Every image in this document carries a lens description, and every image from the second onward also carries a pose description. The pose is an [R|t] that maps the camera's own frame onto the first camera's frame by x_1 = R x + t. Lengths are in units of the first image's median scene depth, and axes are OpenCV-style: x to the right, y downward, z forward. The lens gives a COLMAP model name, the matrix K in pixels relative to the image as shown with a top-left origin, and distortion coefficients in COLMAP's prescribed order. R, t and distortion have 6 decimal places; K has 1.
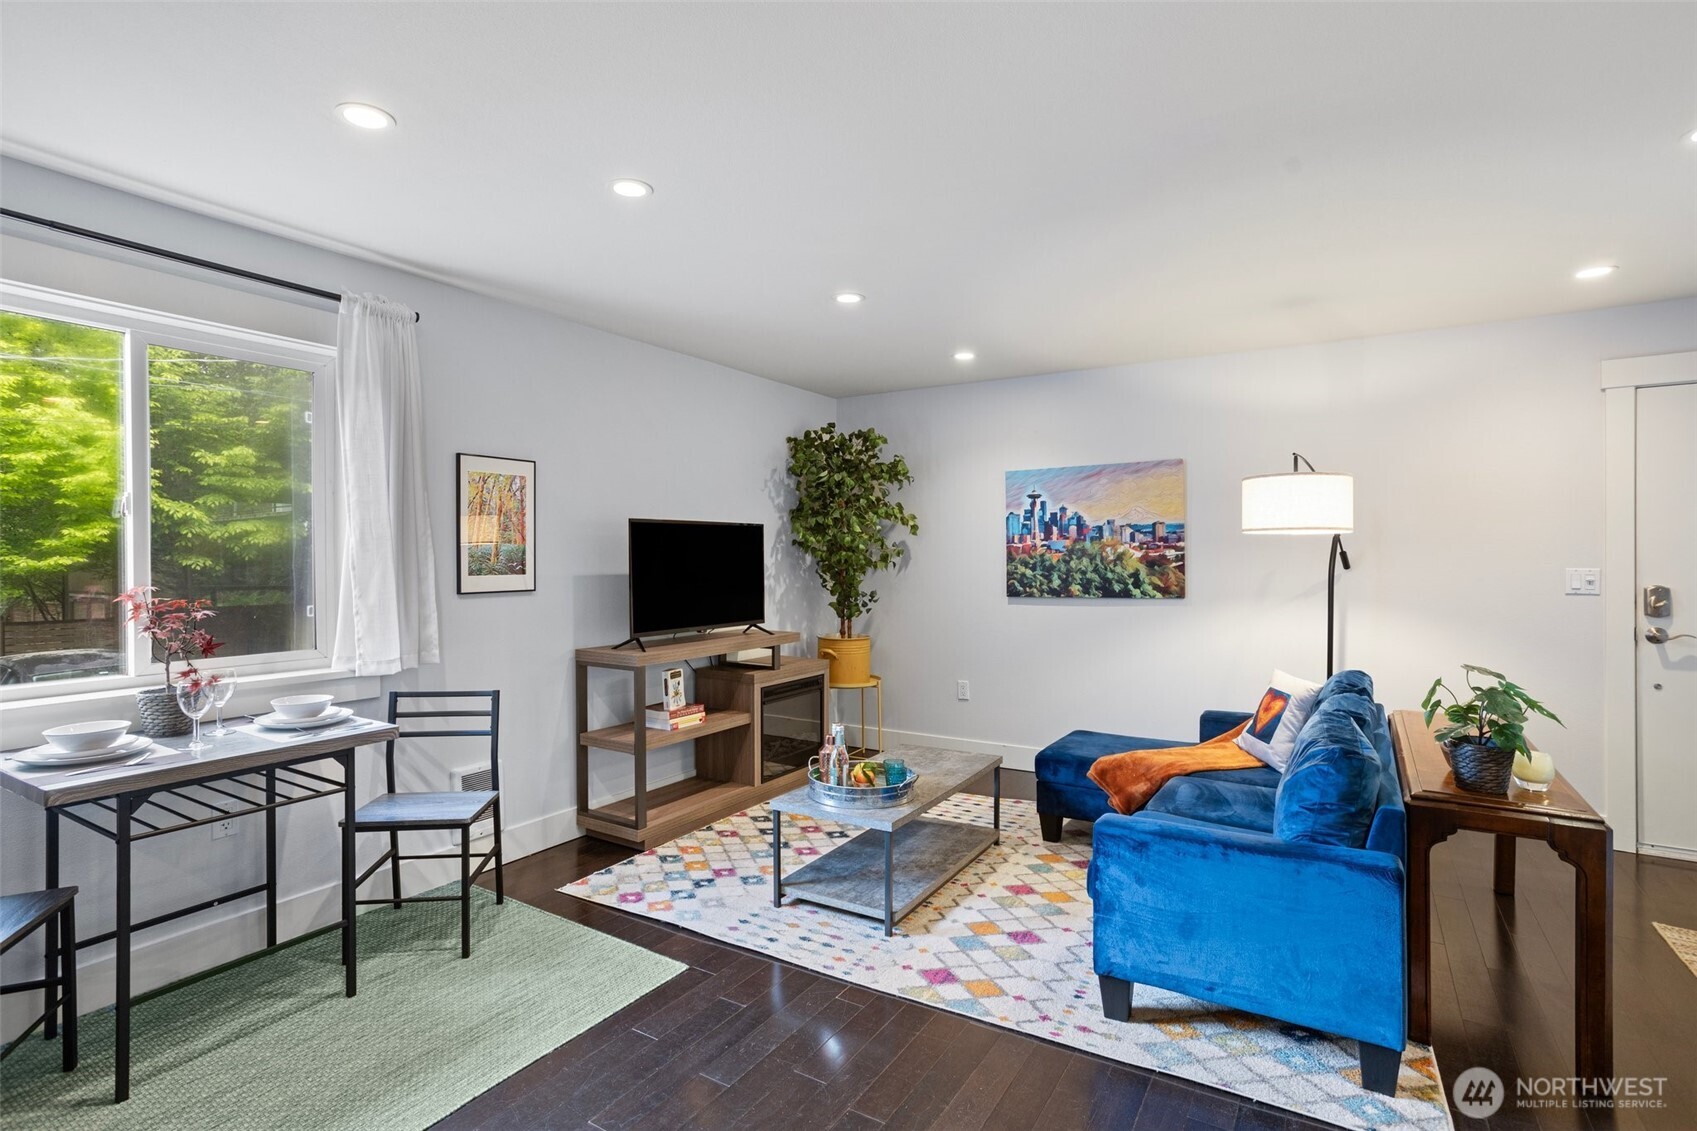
lens RADIAL K [[821.1, 0, 844.2], [0, 821.1, 554.7], [0, 0, 1]] dist [-0.022103, 0.003167]
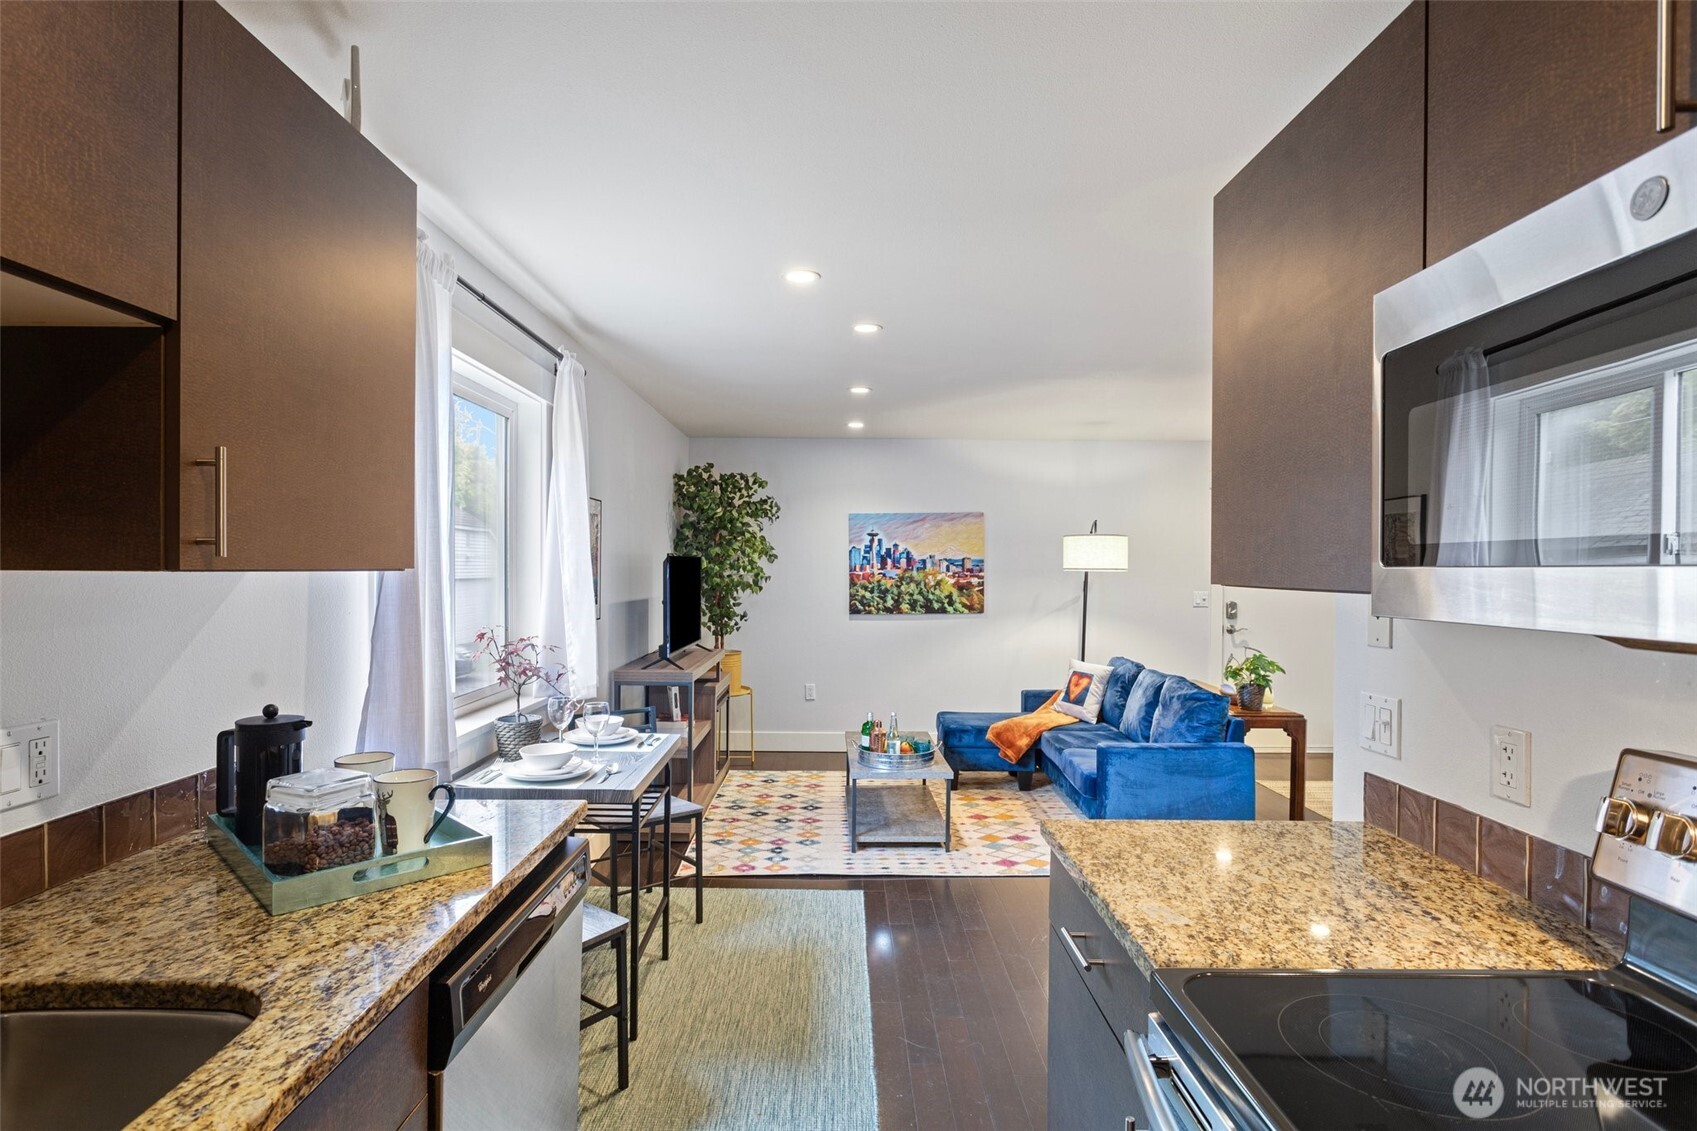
lens RADIAL K [[862.9, 0, 846.0], [0, 862.9, 576.5], [0, 0, 1]] dist [-0.004271, -0.000100]
pose [[0.850495, 0.000627, 0.525982, -0.551949], [-0.008751, 0.999878, 0.012959, -0.025691], [-0.525910, -0.015625, 0.850397, -0.122697]]
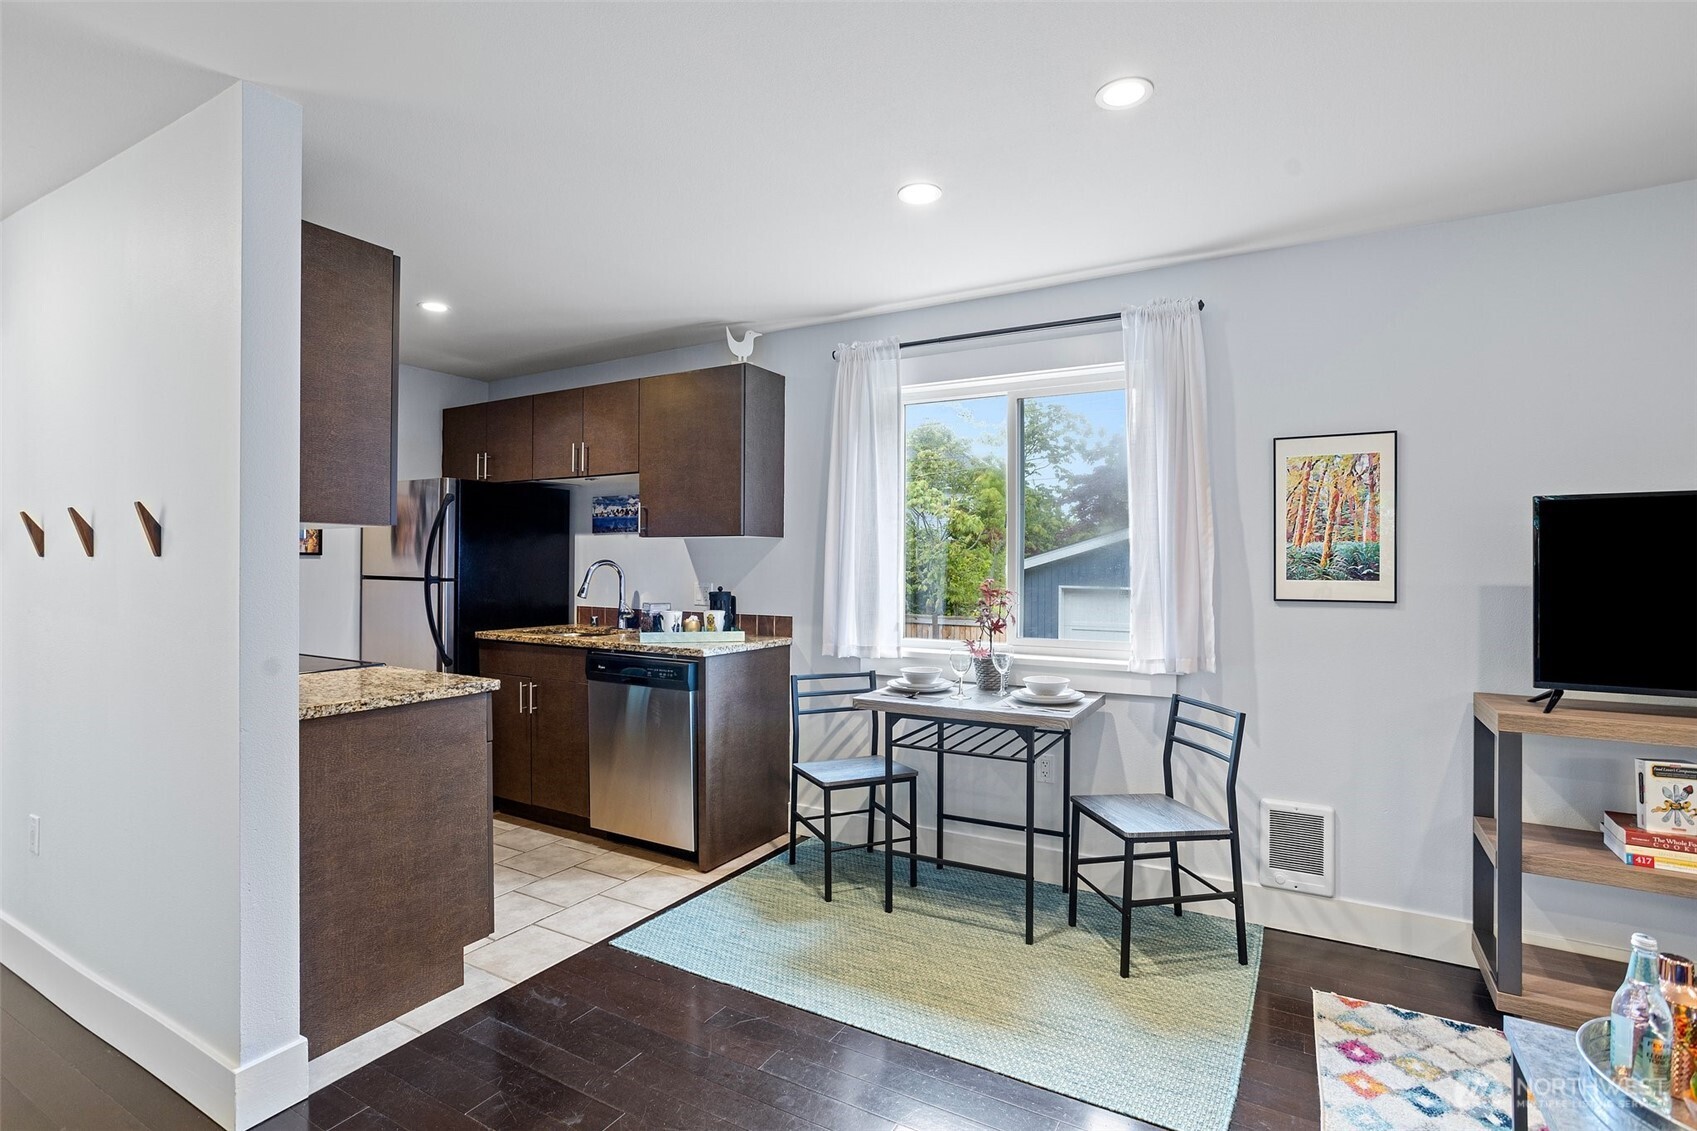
lens RADIAL K [[821.1, 0, 841.7], [0, 821.1, 560.8], [0, 0, 1]] dist [-0.022103, 0.003167]
pose [[0.029674, 0.000944, -0.999559, 0.274645], [-0.002807, 0.999996, 0.000861, 0.004686], [0.999556, 0.002780, 0.029676, 0.368165]]
